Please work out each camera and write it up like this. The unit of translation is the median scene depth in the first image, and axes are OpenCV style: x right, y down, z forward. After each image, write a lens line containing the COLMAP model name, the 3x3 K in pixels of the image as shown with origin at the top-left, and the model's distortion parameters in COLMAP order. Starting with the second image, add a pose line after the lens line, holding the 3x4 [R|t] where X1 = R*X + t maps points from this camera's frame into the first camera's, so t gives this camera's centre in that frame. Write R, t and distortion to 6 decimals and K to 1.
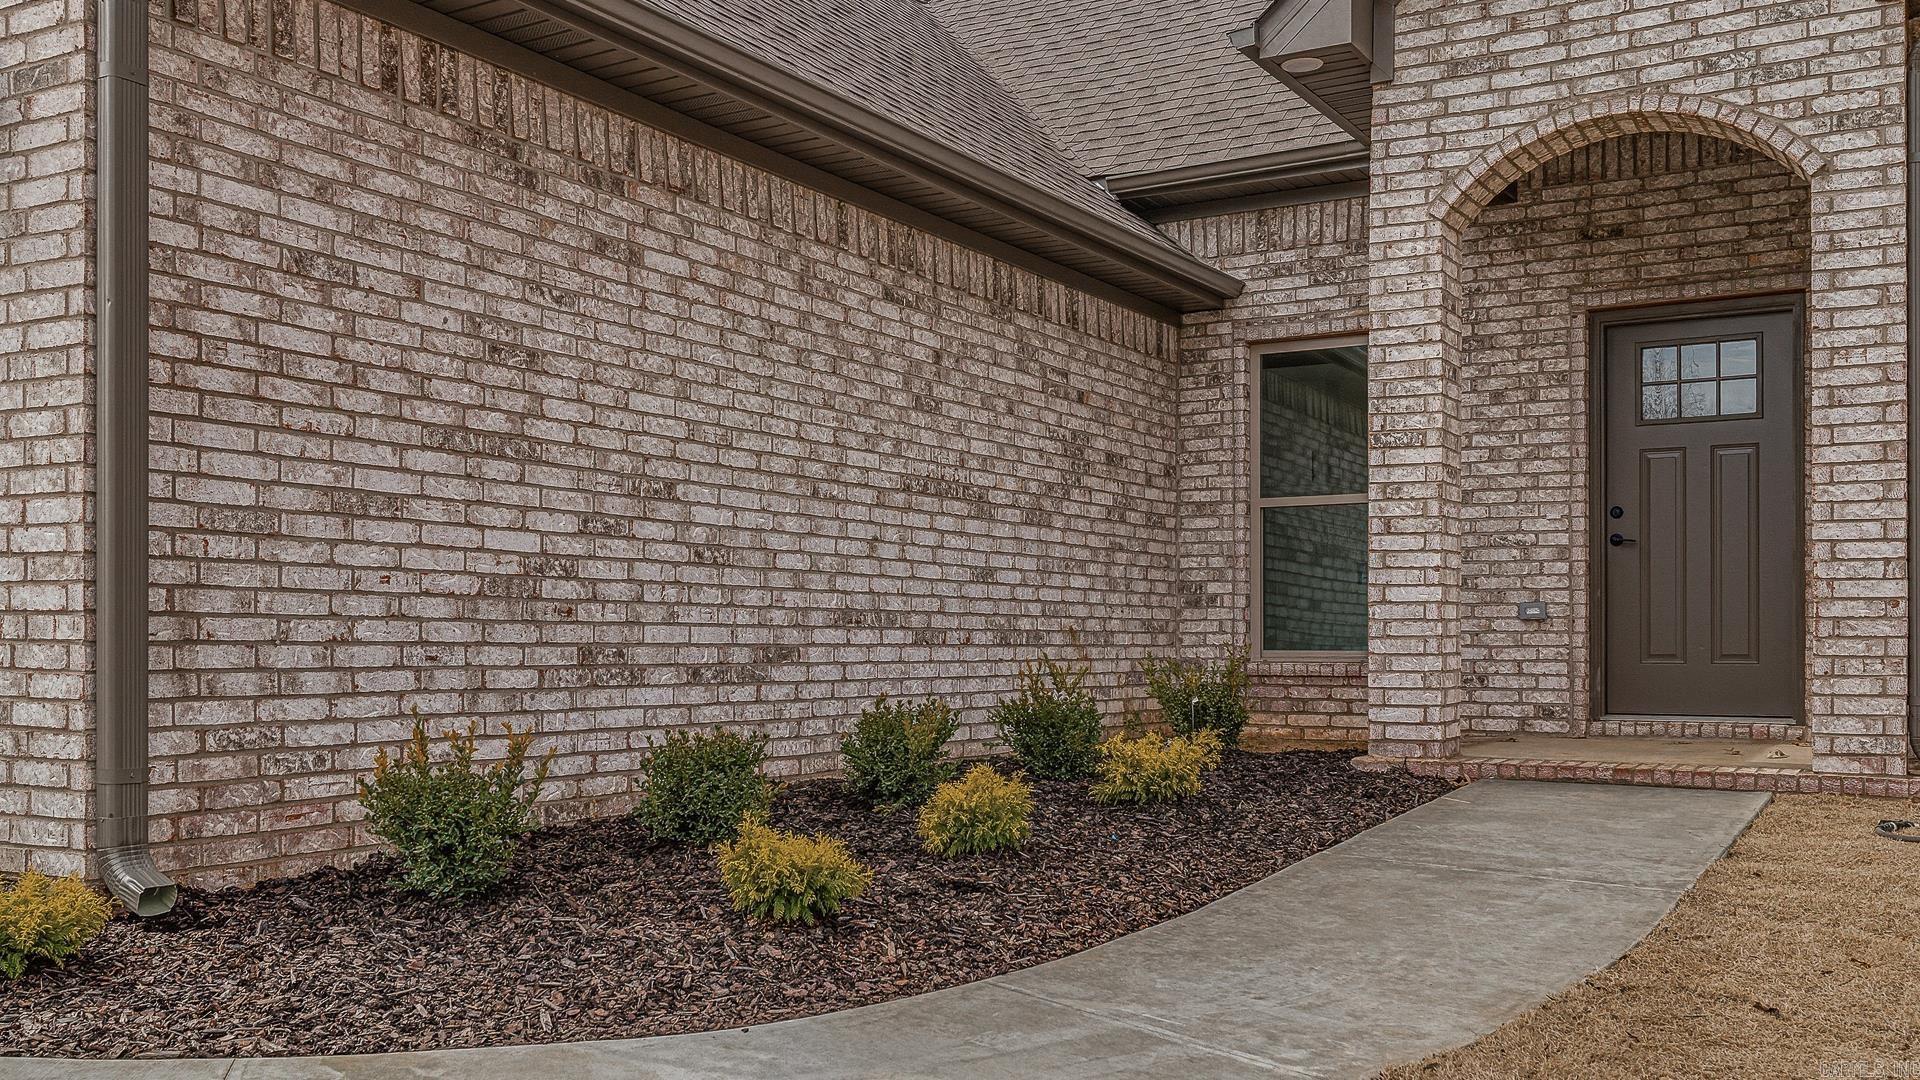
lens RADIAL K [[1766.4, 0, 954.0], [0, 1766.4, 650.8], [0, 0, 1]] dist [0.005150, 0.000000]
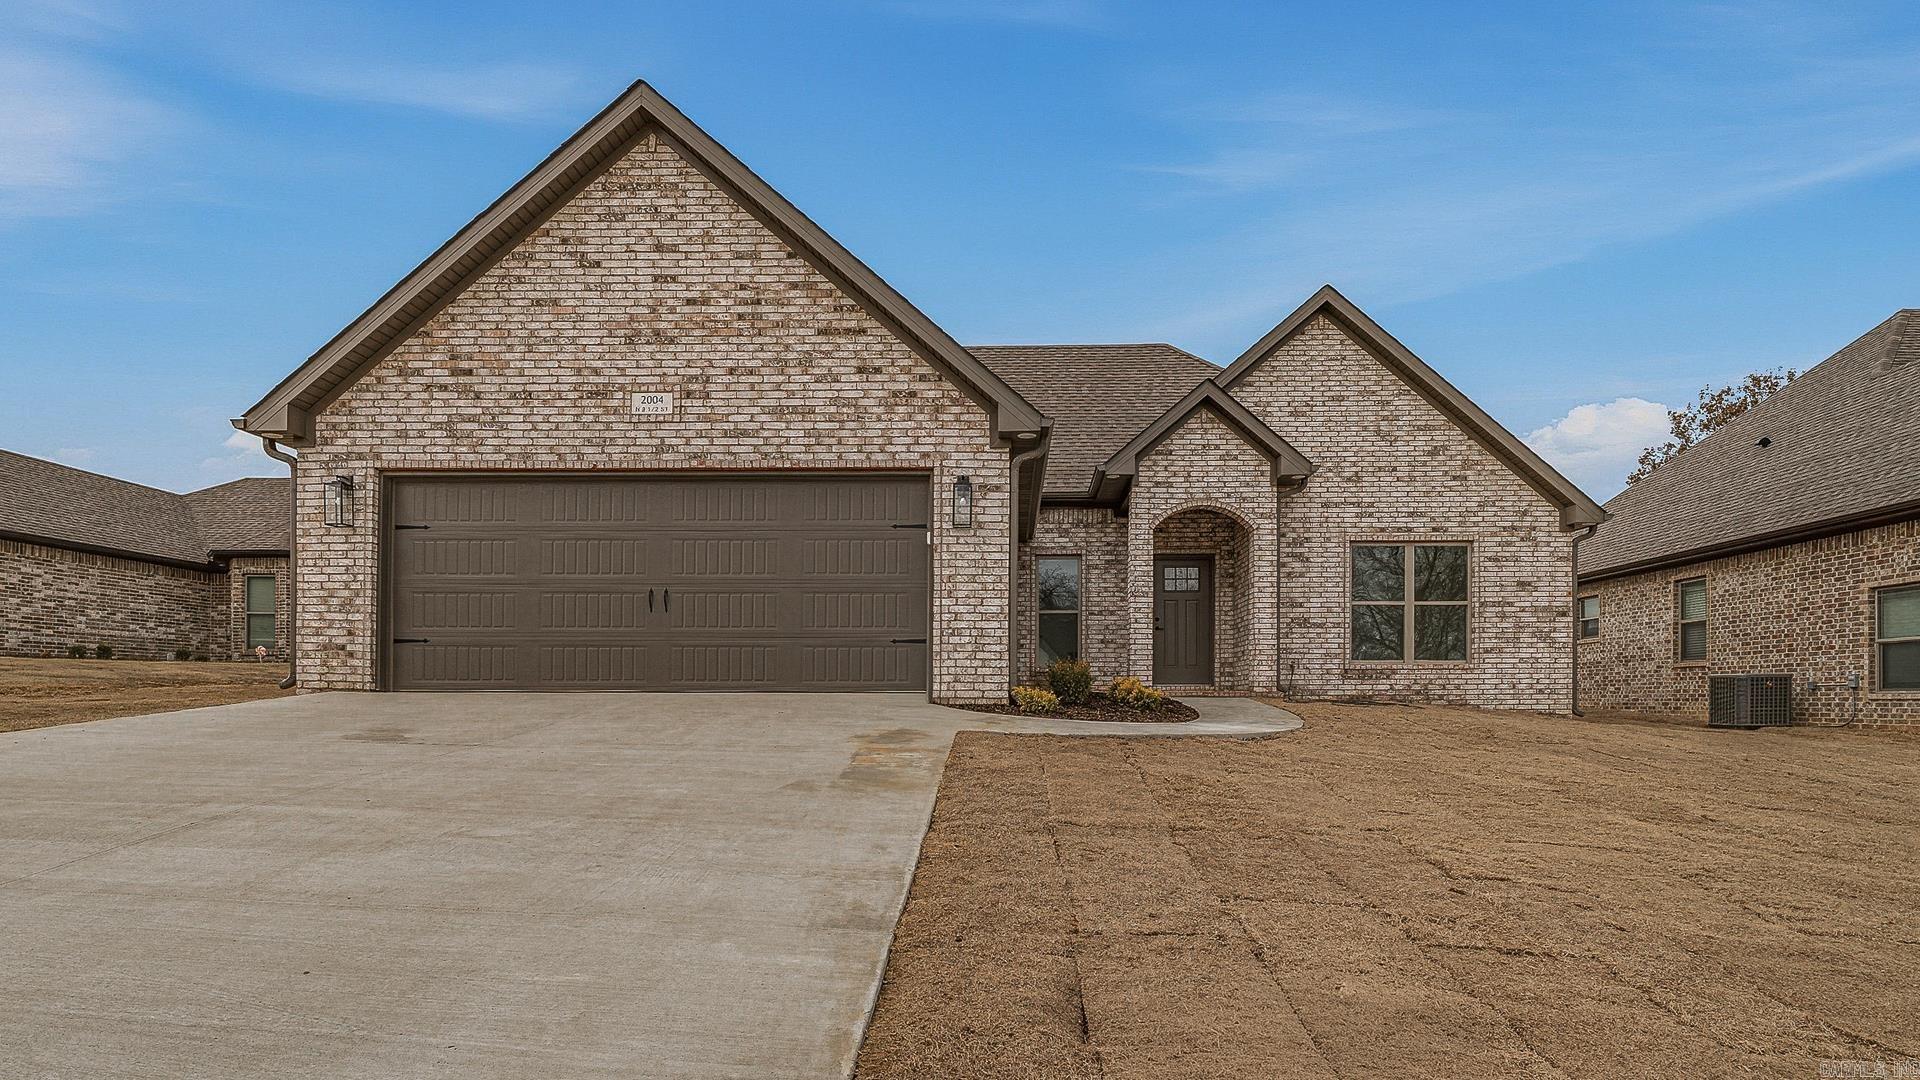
lens RADIAL K [[1076.1, 0, 967.9], [0, 1076.1, 702.6], [0, 0, 1]] dist [-0.002192, 0.000209]
pose [[0.875178, -0.000571, 0.483800, -1.005742], [0.001067, 0.999999, -0.000749, 0.083624], [-0.483799, 0.001172, 0.875178, -0.601673]]
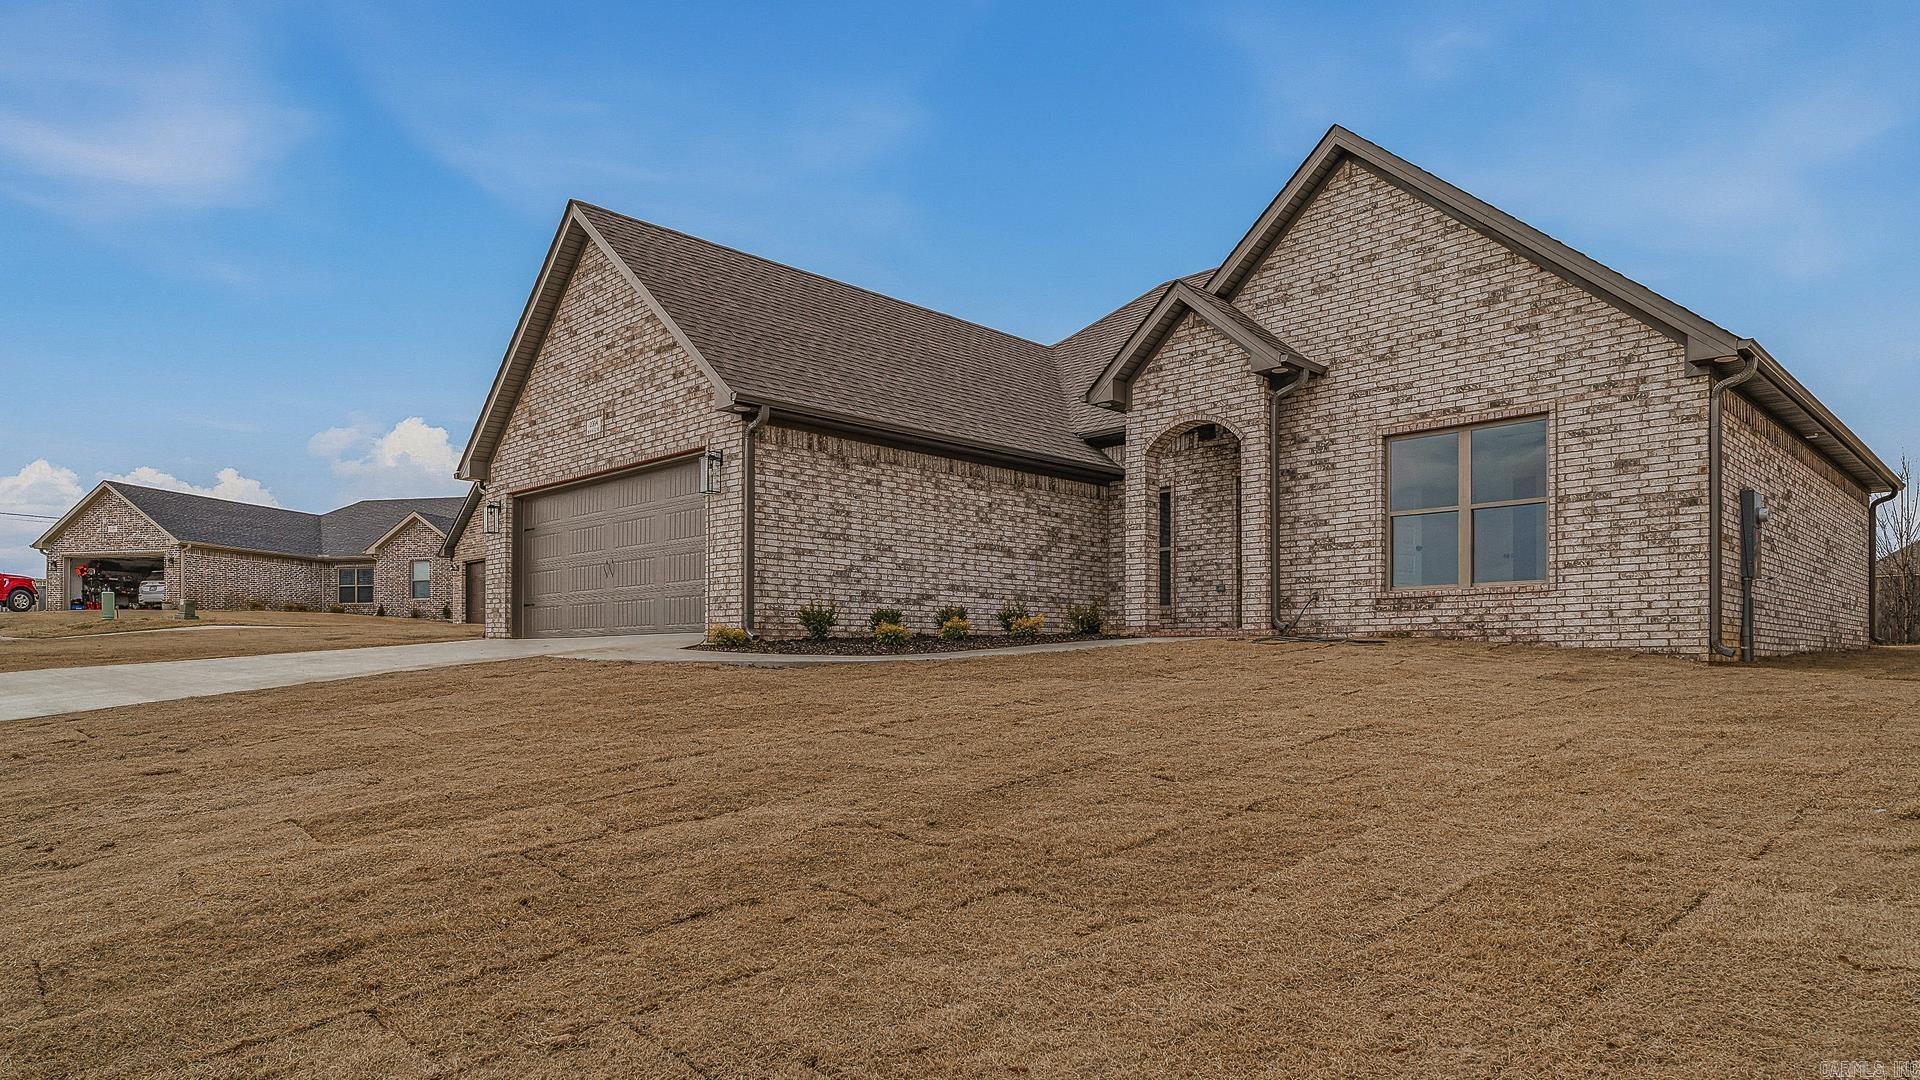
lens RADIAL K [[1146.0, 0, 939.6], [0, 1146.0, 664.0], [0, 0, 1]] dist [0.001877, -0.000637]
pose [[0.965308, 0.000802, -0.261113, 0.448817], [-0.002561, 0.999976, -0.006396, 0.130465], [0.261102, 0.006842, 0.965287, -0.996975]]
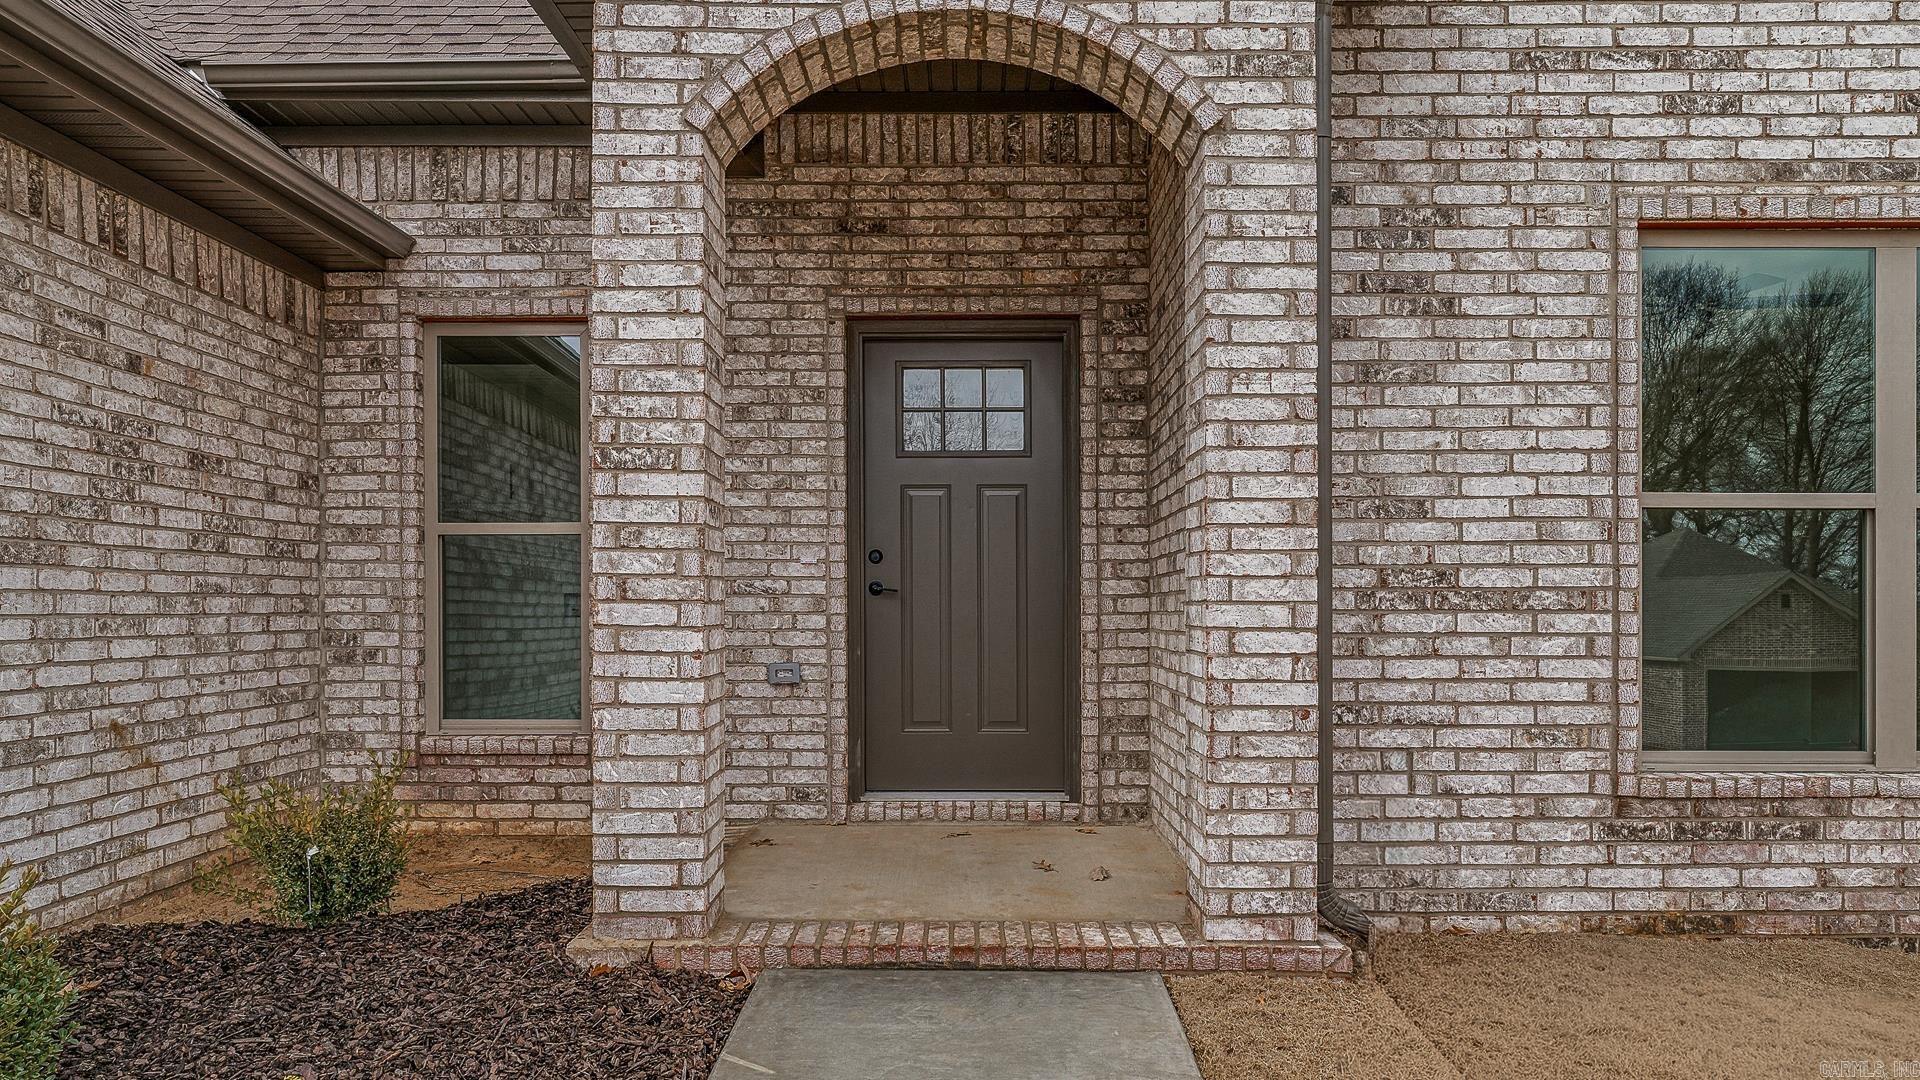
lens RADIAL K [[1275.5, 0, 964.0], [0, 1275.5, 607.2], [0, 0, 1]] dist [-0.000351, 0.000118]
pose [[0.859908, -0.002841, 0.510441, 0.114353], [0.003548, 0.999994, -0.000411, -0.064032], [-0.510437, 0.002165, 0.859912, 0.535171]]
